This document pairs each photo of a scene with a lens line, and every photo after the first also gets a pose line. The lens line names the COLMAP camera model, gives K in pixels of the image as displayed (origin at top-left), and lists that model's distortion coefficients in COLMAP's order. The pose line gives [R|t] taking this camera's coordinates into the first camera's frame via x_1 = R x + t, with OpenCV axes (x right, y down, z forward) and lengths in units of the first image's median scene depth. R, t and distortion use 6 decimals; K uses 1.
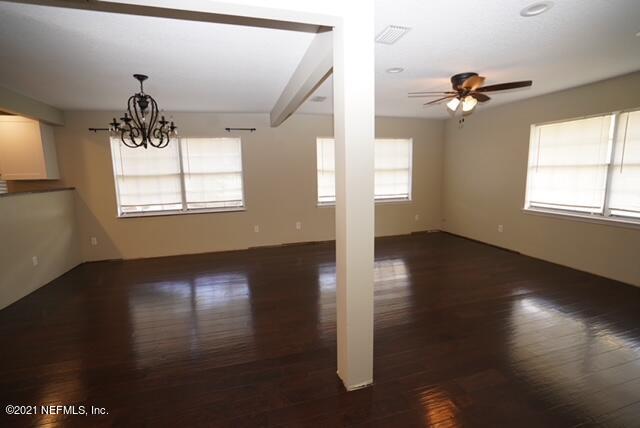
lens RADIAL K [[295.0, 0, 320.0], [0, 295.0, 214.0], [0, 0, 1]] dist [-0.058968, 0.024128]
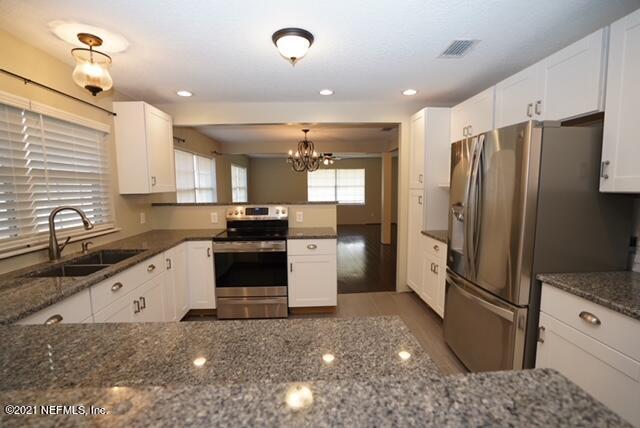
lens RADIAL K [[295.0, 0, 320.0], [0, 295.0, 214.0], [0, 0, 1]] dist [-0.058968, 0.024128]
pose [[0.221253, -0.071274, 0.972609, -1.798921], [0.150102, 0.987930, 0.038251, -0.030212], [-0.963596, 0.137527, 0.229280, 0.462269]]
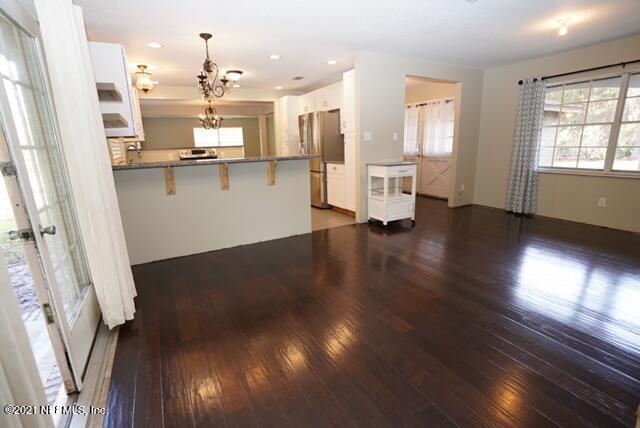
lens RADIAL K [[295.0, 0, 320.0], [0, 295.0, 214.0], [0, 0, 1]] dist [-0.058968, 0.024128]
pose [[-0.216253, -0.203150, 0.954969, -2.589912], [0.176074, 0.953961, 0.242808, 0.014761], [-0.960329, 0.220653, -0.170527, 0.562142]]
